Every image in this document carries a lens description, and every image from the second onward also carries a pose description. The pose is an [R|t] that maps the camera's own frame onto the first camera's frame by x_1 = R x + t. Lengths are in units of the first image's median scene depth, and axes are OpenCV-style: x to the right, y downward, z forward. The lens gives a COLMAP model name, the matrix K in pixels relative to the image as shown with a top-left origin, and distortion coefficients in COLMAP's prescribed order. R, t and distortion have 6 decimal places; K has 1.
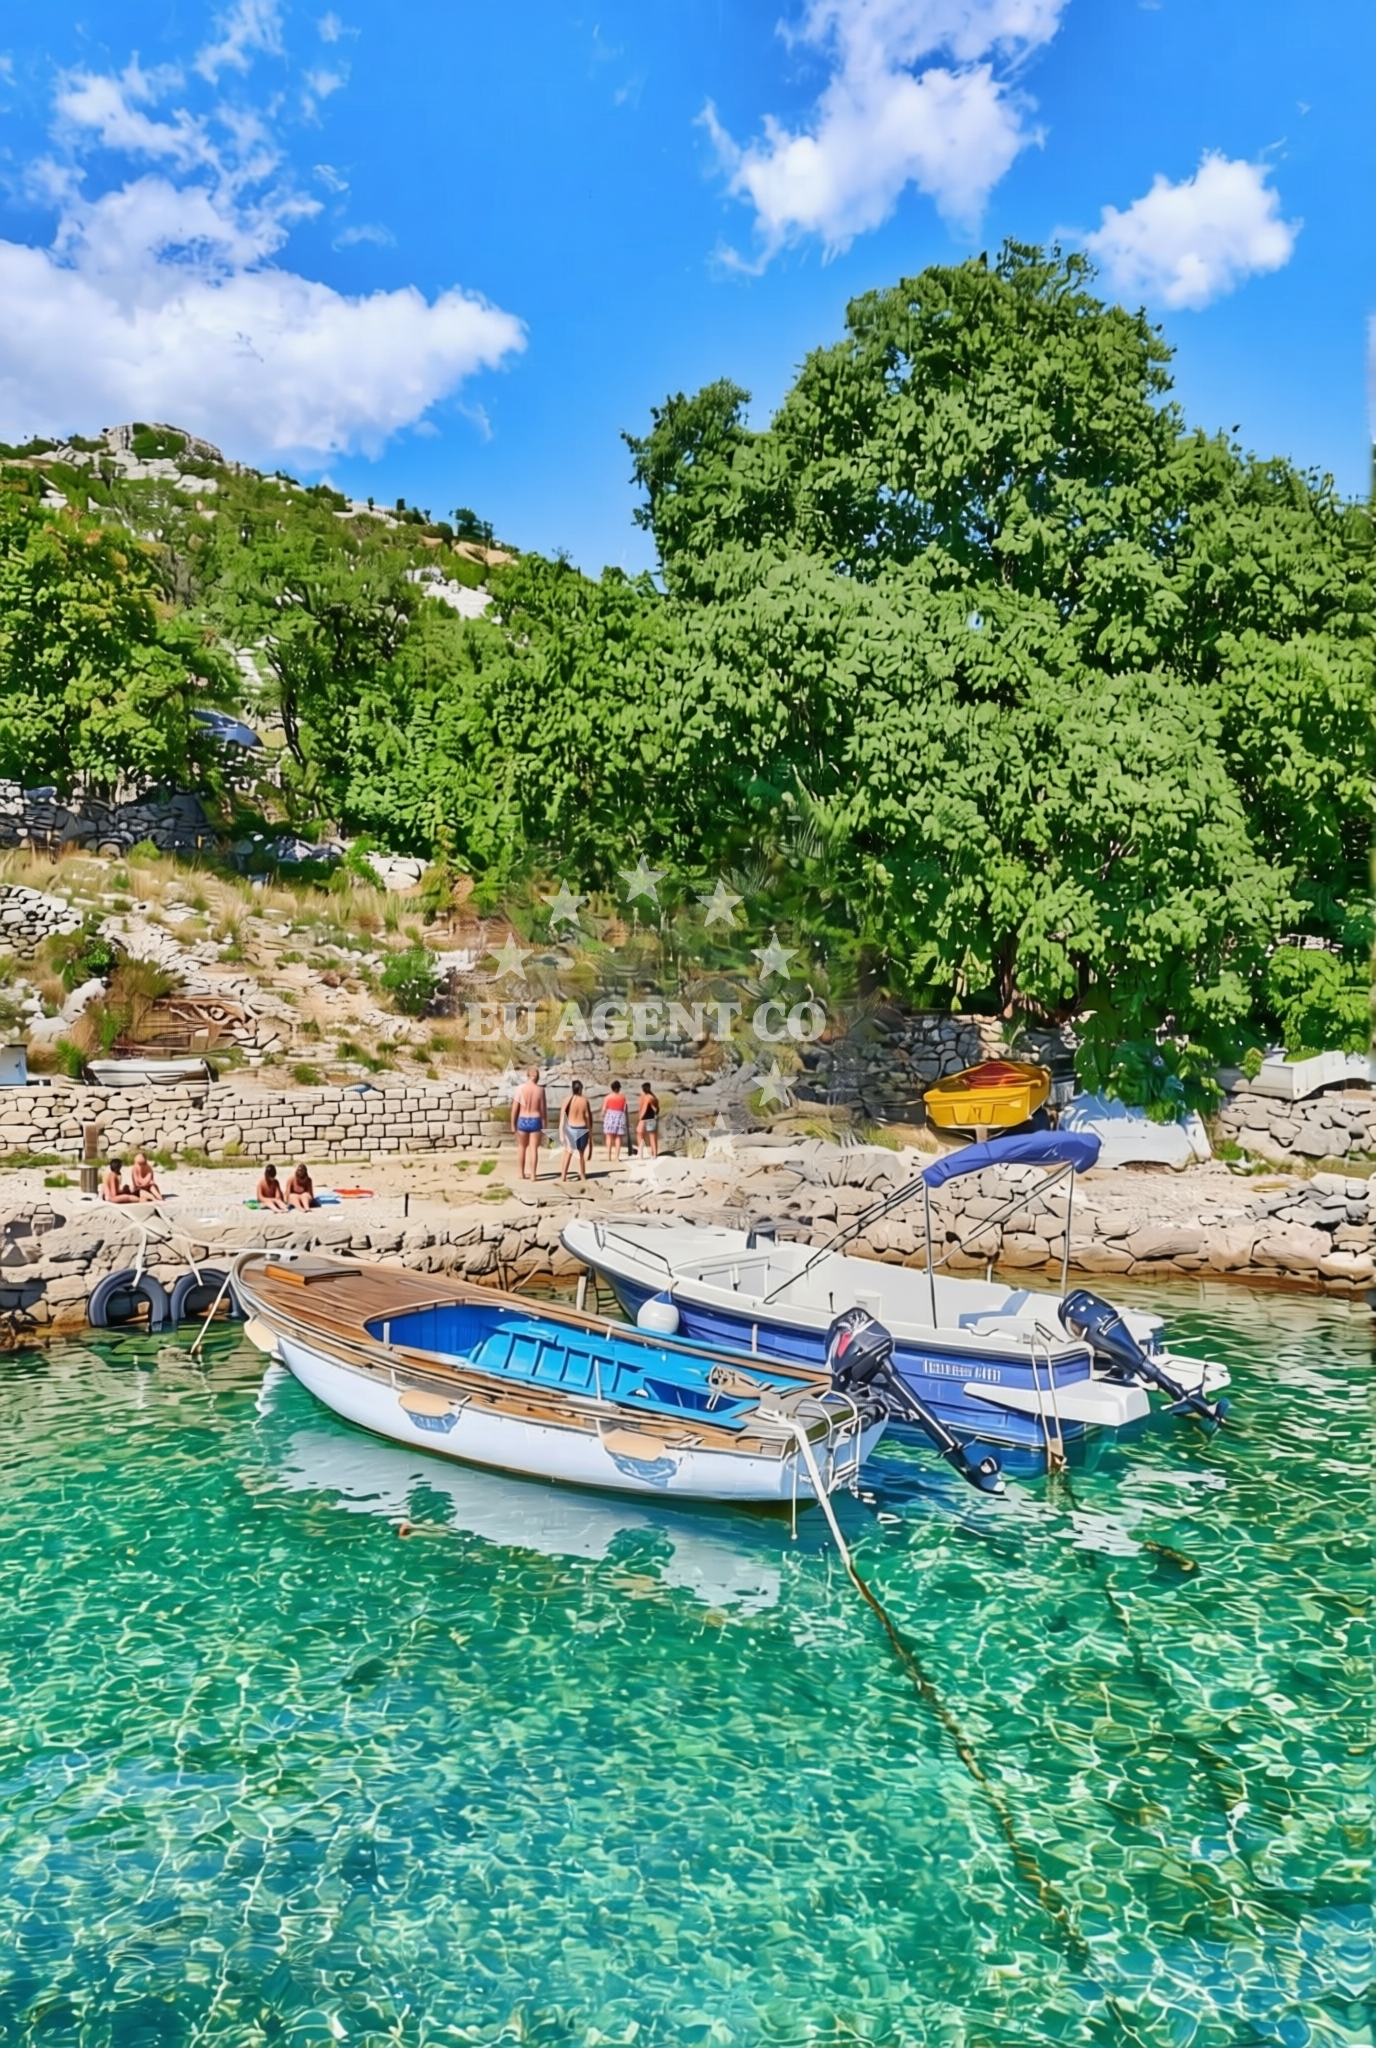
lens RADIAL K [[1312.7, 0, 688.0], [0, 1312.7, 1024.0], [0, 0, 1]] dist [-0.003944, 0.000381]
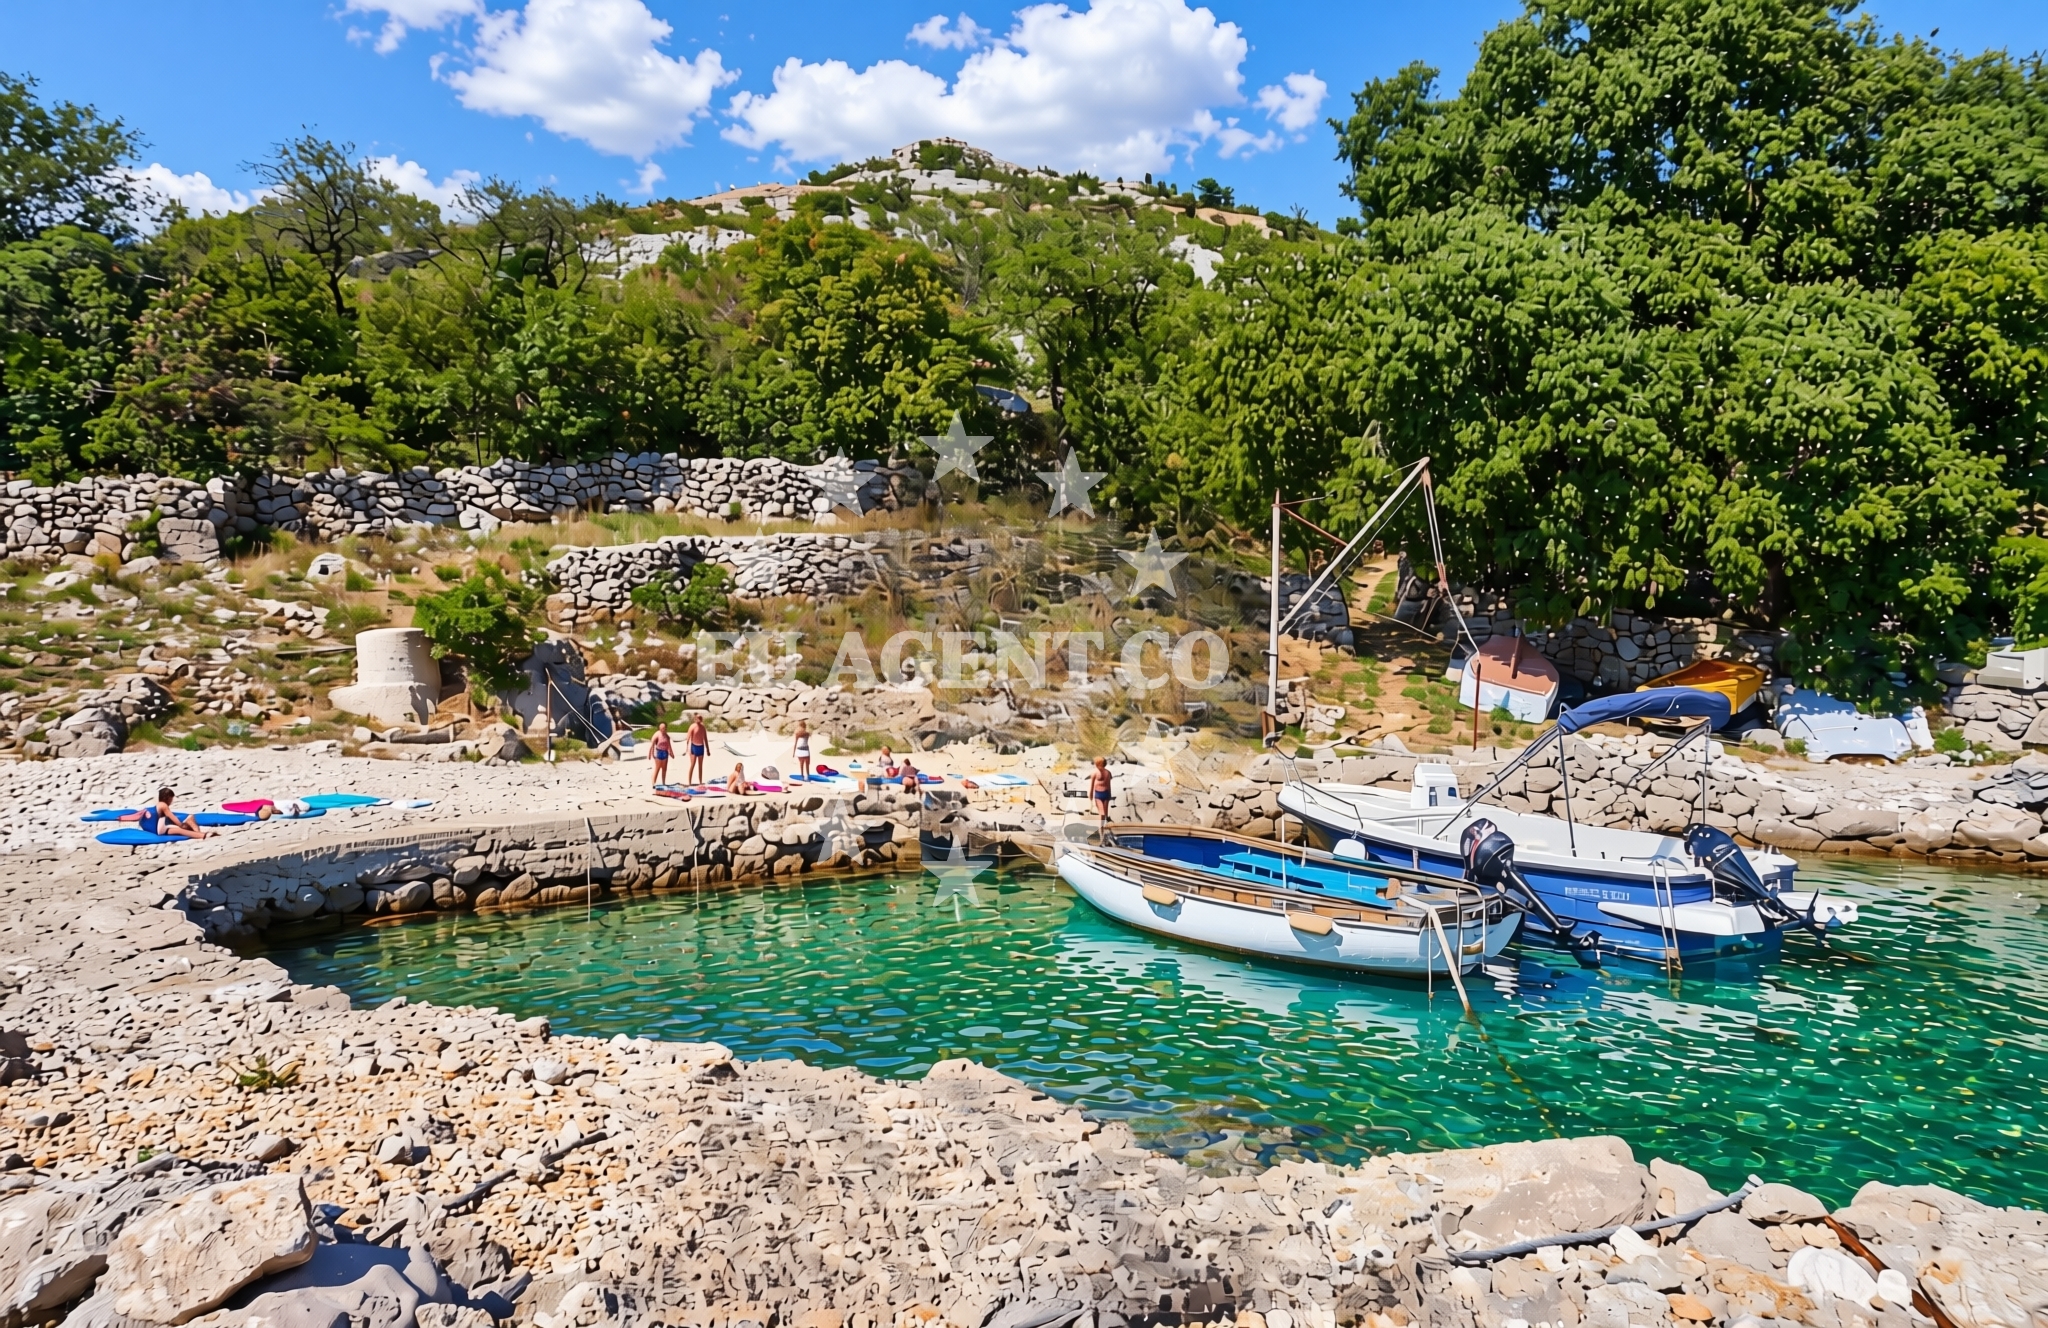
lens RADIAL K [[1339.1, 0, 1024.0], [0, 1339.1, 664.0], [0, 0, 1]] dist [-0.094356, 0.077674]
pose [[0.947876, -0.023064, -0.317804, 0.060454], [0.021755, 0.999734, -0.007669, 0.031265], [0.317897, 0.000356, 0.948125, -0.195651]]
